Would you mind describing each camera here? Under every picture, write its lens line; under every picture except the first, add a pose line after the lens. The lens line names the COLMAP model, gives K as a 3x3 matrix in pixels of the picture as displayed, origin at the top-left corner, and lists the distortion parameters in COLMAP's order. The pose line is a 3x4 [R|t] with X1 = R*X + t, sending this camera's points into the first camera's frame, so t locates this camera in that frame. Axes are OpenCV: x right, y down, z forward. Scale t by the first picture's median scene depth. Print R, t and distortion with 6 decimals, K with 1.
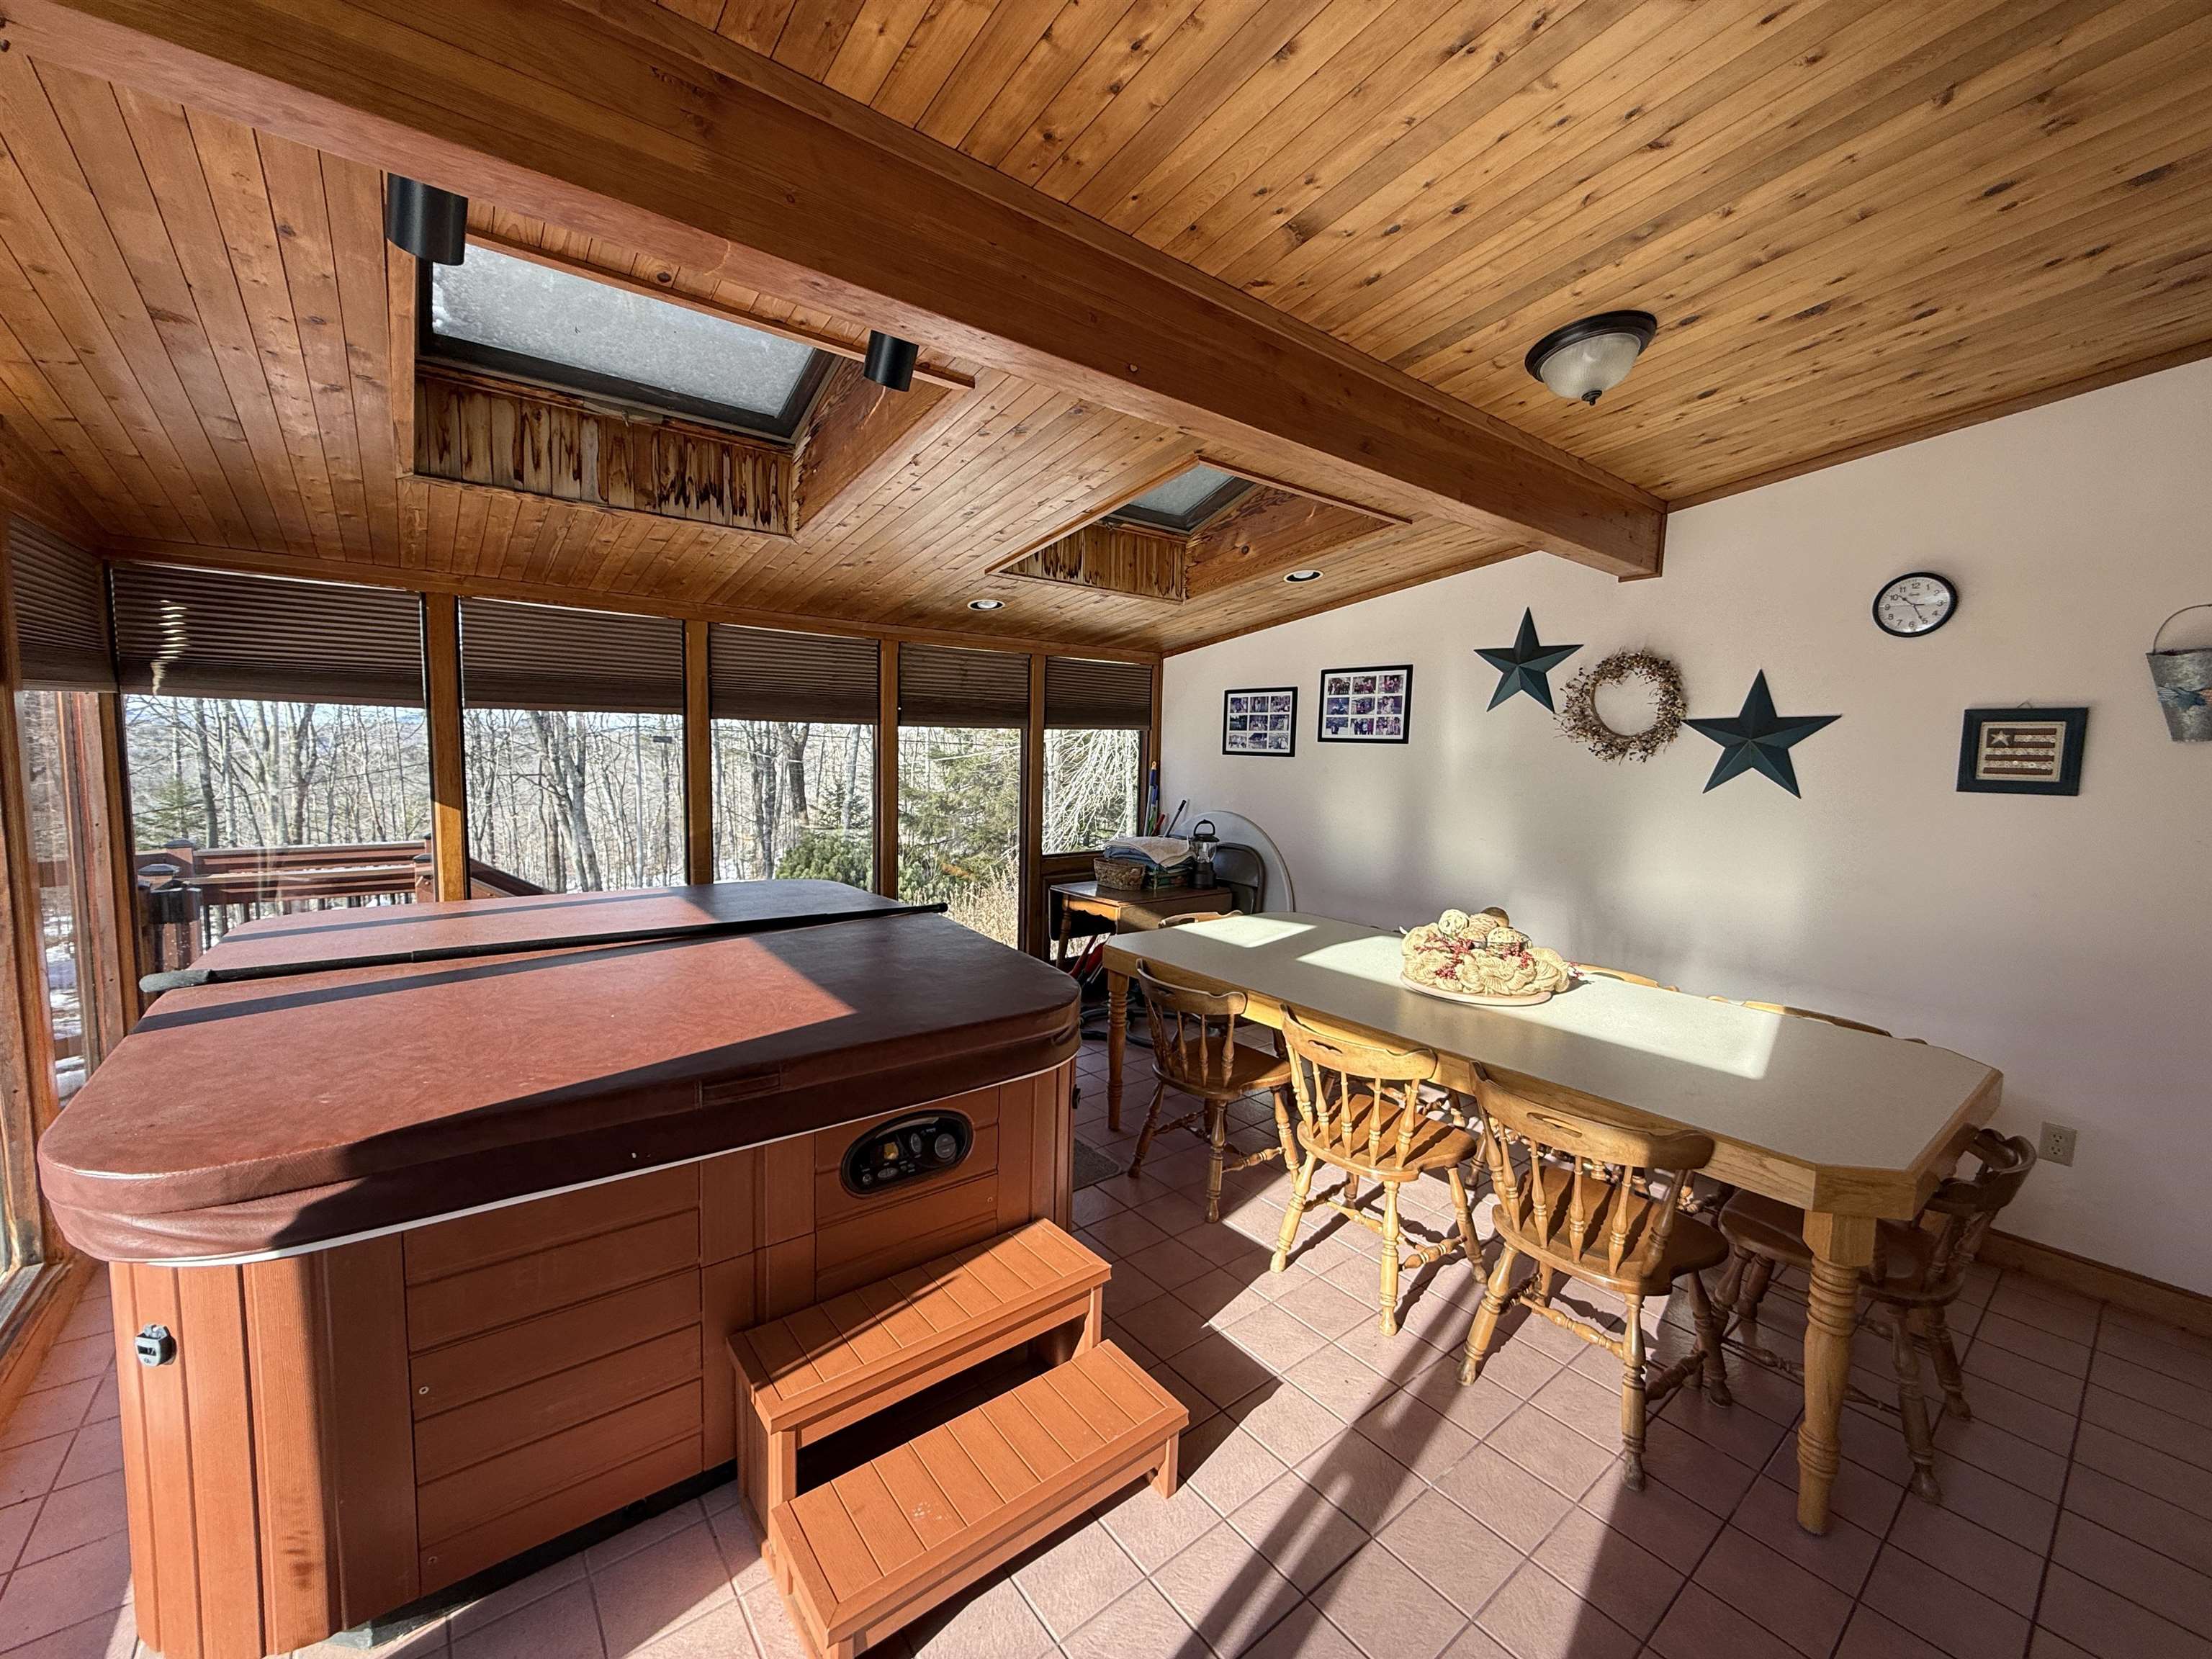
lens RADIAL K [[879.9, 0, 1105.5], [0, 879.9, 828.0], [0, 0, 1]] dist [-0.001929, -0.000044]
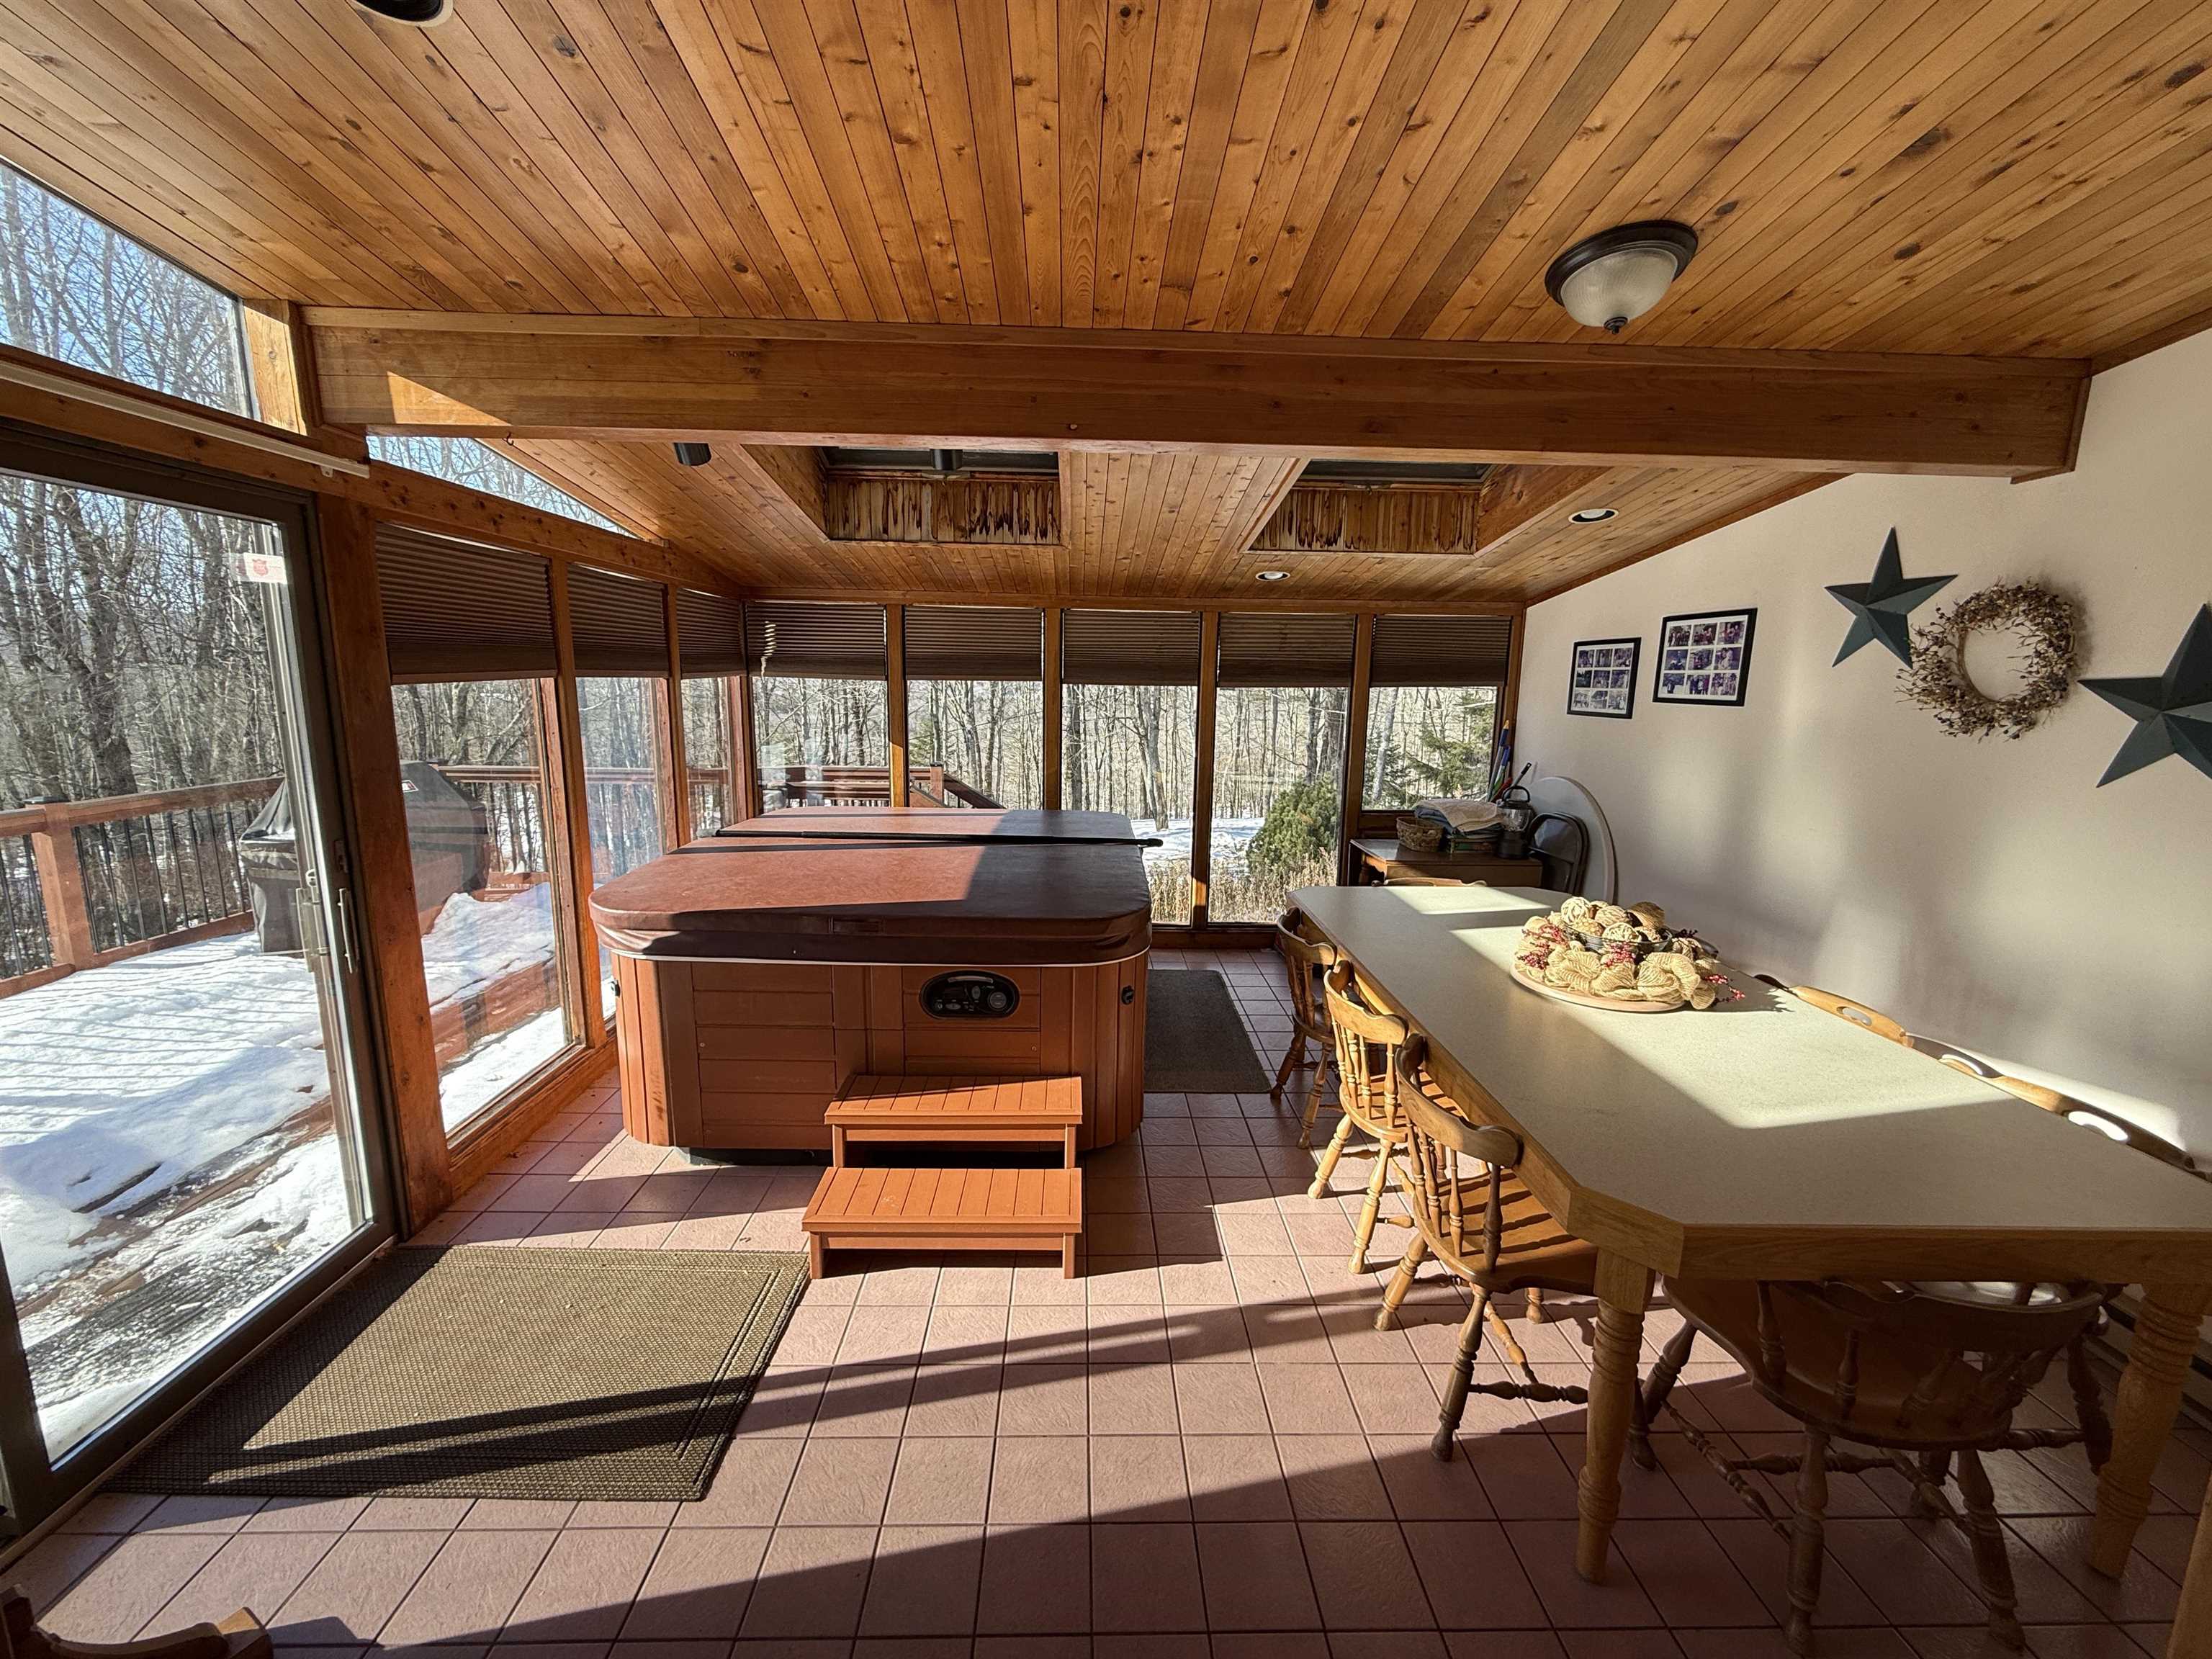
lens RADIAL K [[879.9, 0, 1104.3], [0, 879.9, 827.8], [0, 0, 1]] dist [-0.001929, -0.000044]
pose [[0.802865, 0.089246, -0.589443, 0.438044], [-0.052906, 0.995496, 0.078664, -0.019947], [0.593809, -0.031971, 0.803971, -0.016128]]
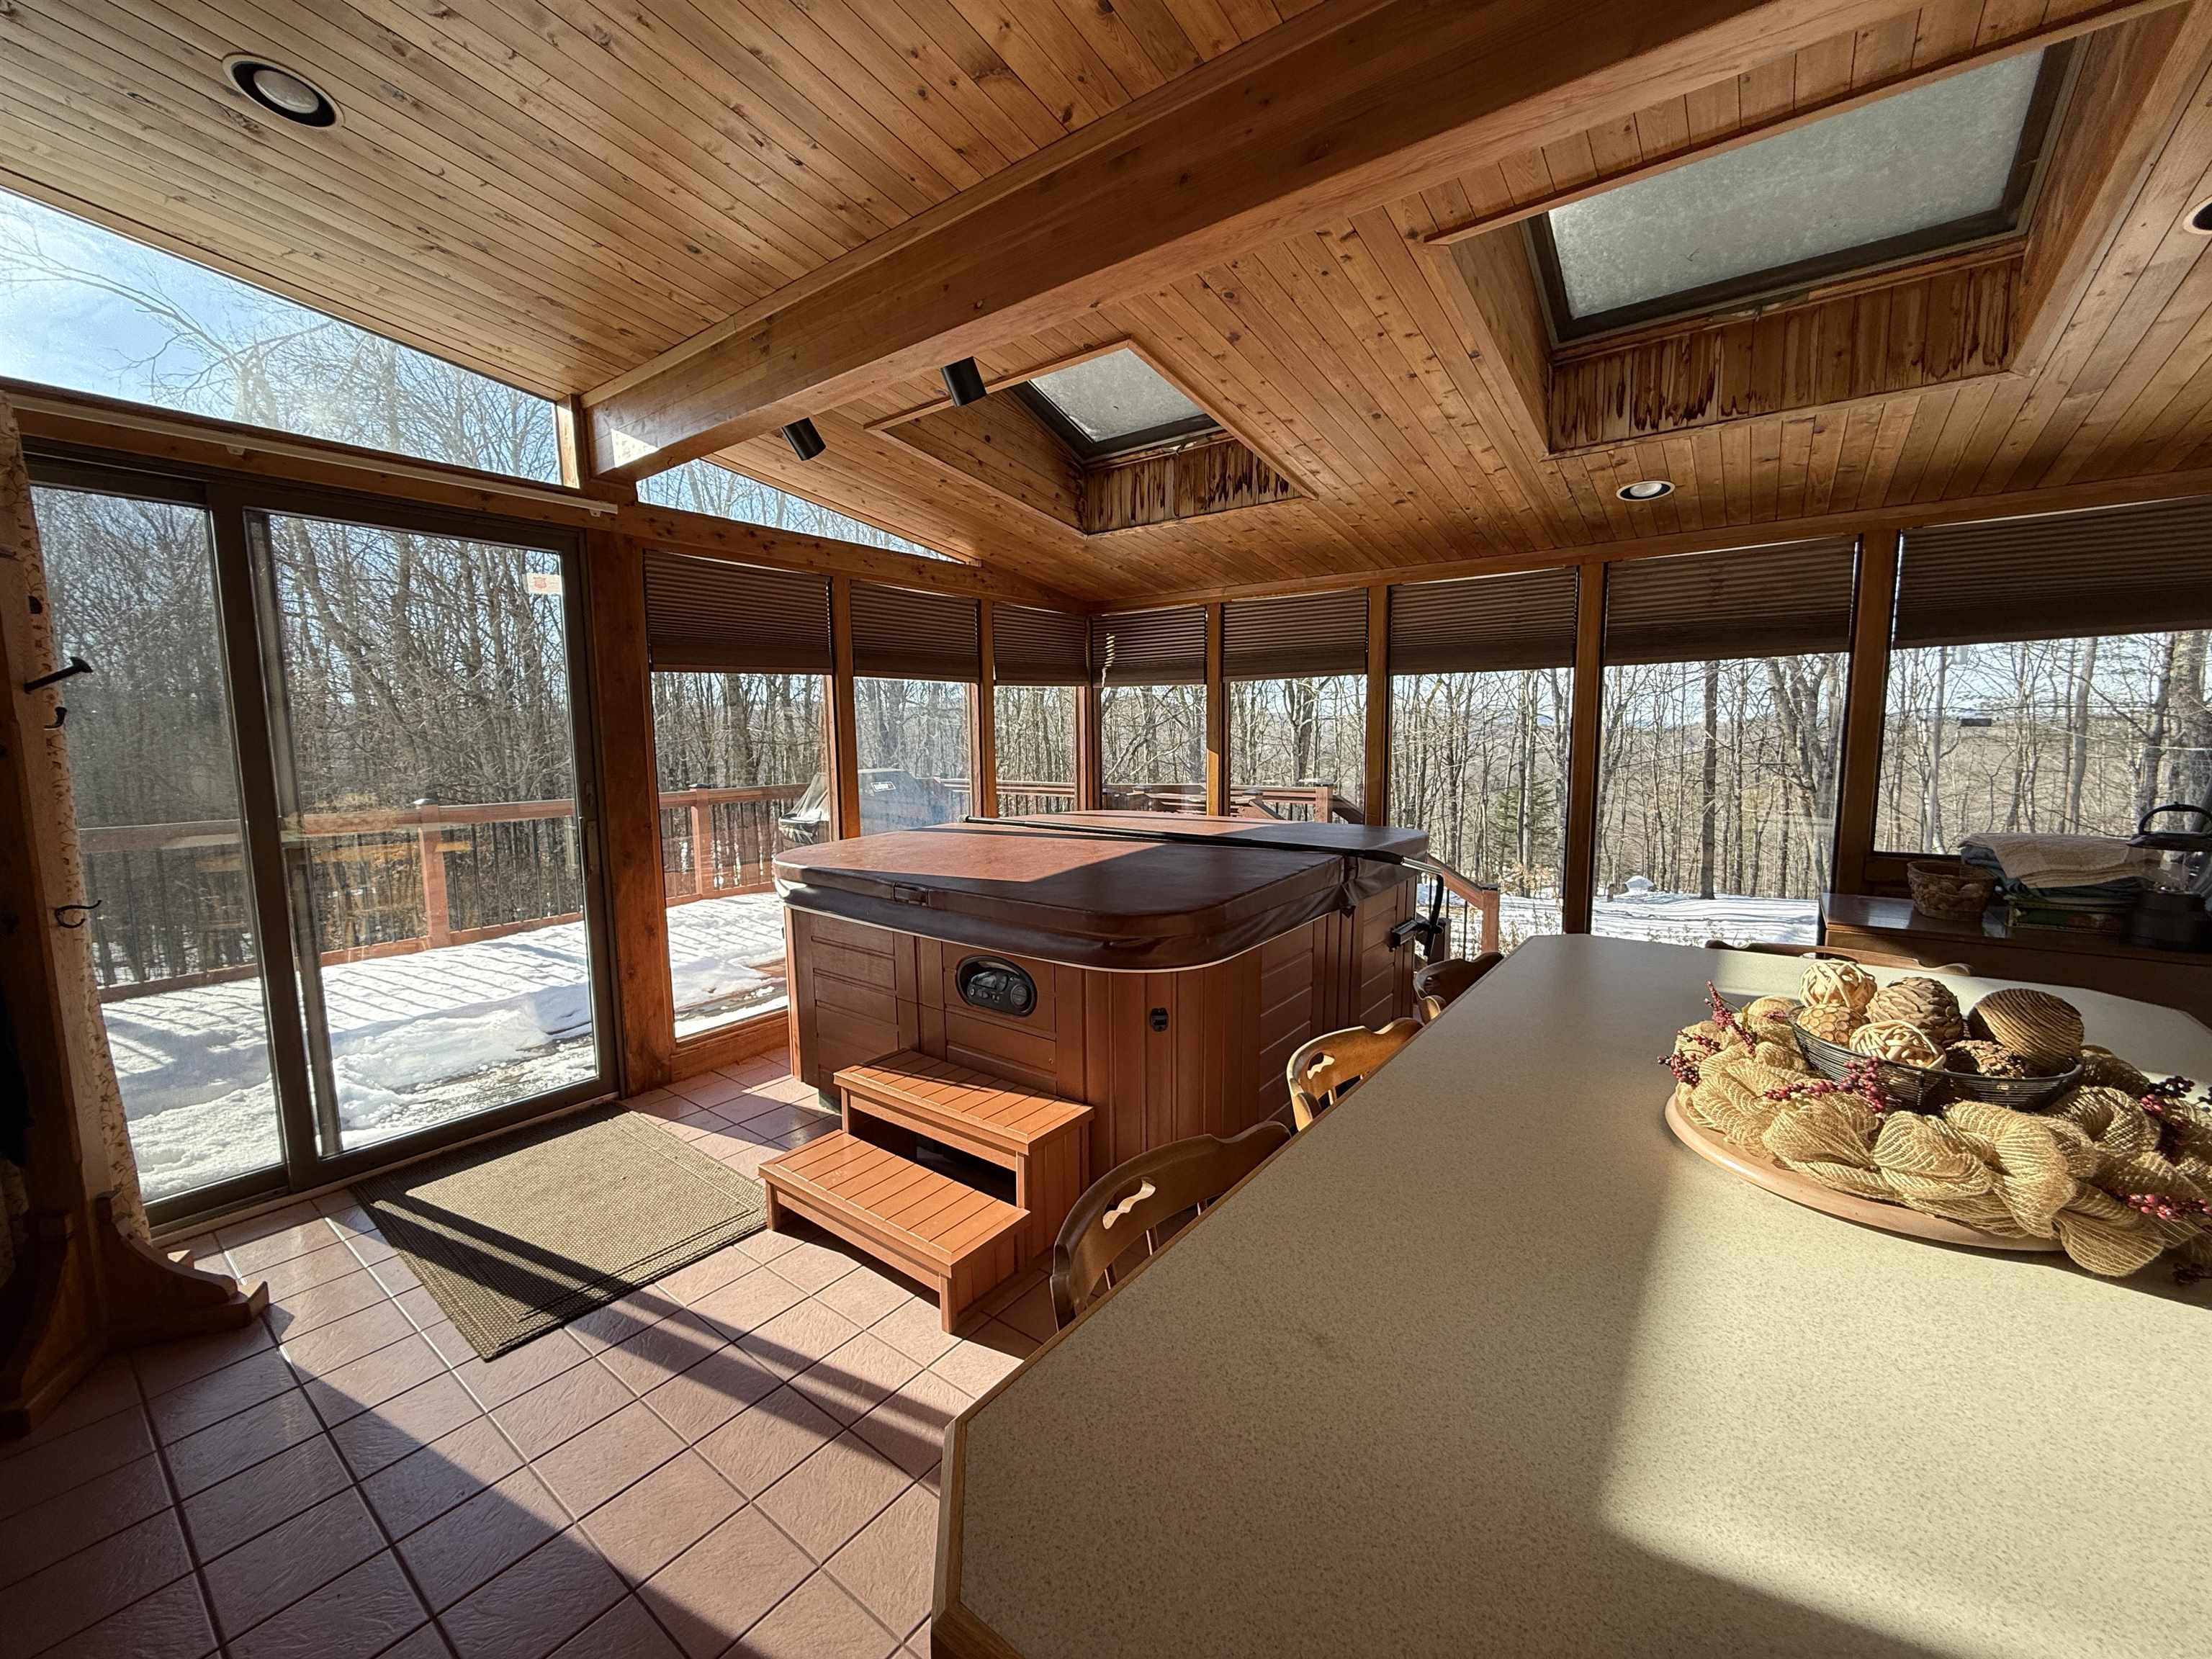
lens RADIAL K [[879.9, 0, 1103.8], [0, 879.9, 829.3], [0, 0, 1]] dist [-0.001929, -0.000044]
pose [[0.253558, 0.079668, -0.964034, 0.585604], [-0.073228, 0.995324, 0.062993, 0.024134], [0.964544, 0.054622, 0.258206, 0.447380]]
